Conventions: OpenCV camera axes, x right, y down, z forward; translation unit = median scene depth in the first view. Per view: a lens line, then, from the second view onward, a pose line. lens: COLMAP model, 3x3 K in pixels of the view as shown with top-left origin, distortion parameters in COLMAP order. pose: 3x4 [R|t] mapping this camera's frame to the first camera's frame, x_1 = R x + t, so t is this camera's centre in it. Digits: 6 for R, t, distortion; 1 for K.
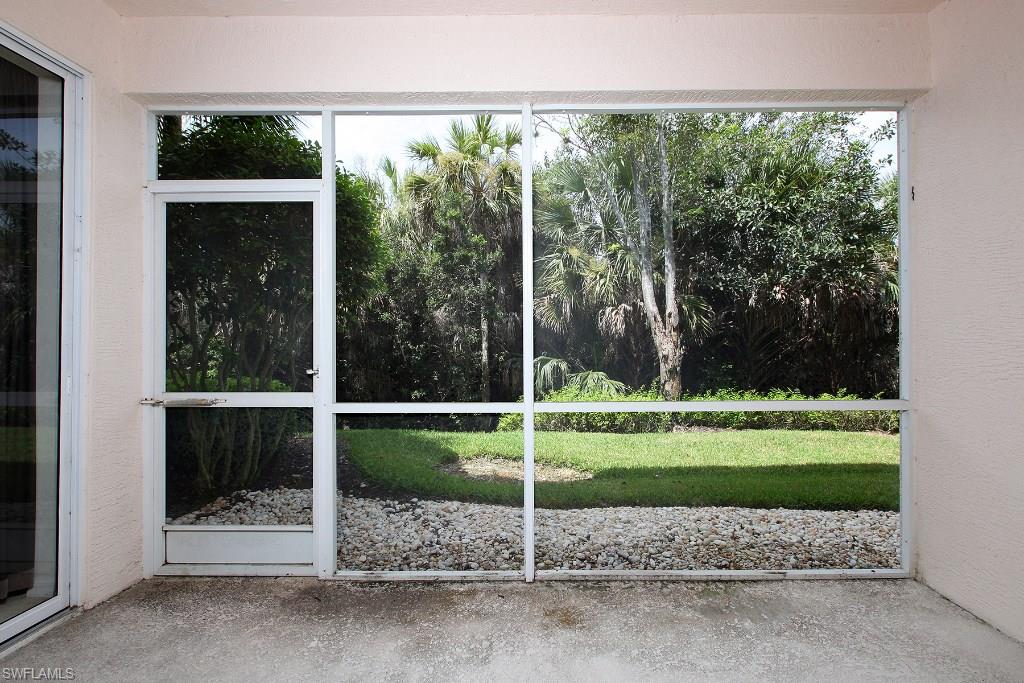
lens RADIAL K [[472.2, 0, 508.8], [0, 472.2, 339.6], [0, 0, 1]] dist [0.001672, 0.000069]
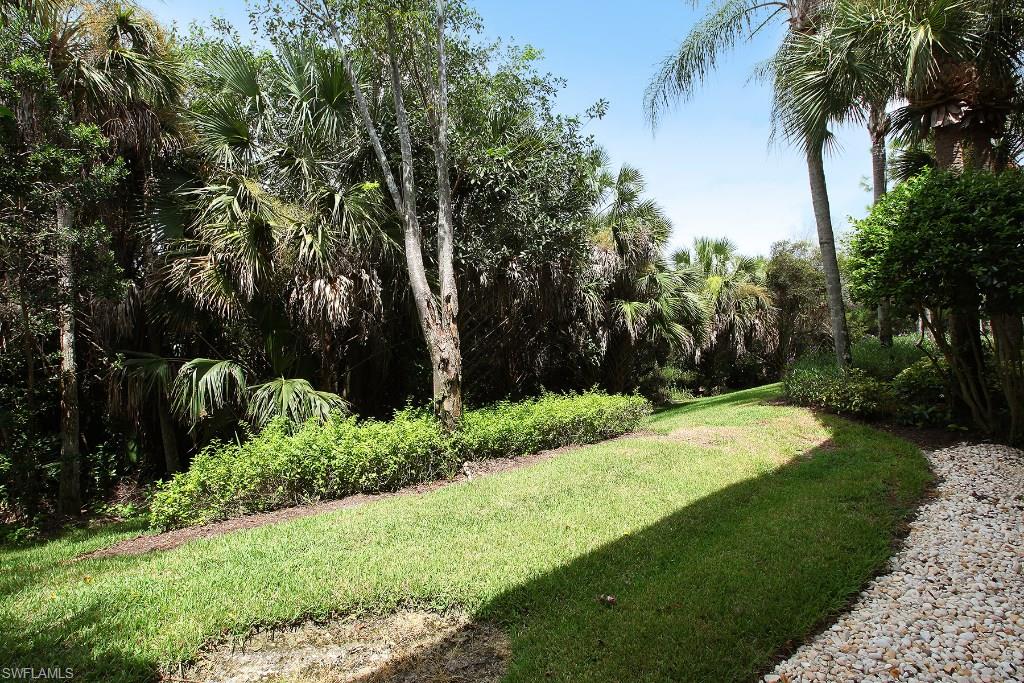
lens RADIAL K [[568.9, 0, 507.1], [0, 568.9, 316.2], [0, 0, 1]] dist [-0.031811, 0.000863]
pose [[0.768118, 0.000301, 0.640308, -0.090529], [-0.004322, 0.999980, 0.004715, -0.024085], [-0.640294, -0.006389, 0.768104, 0.246001]]
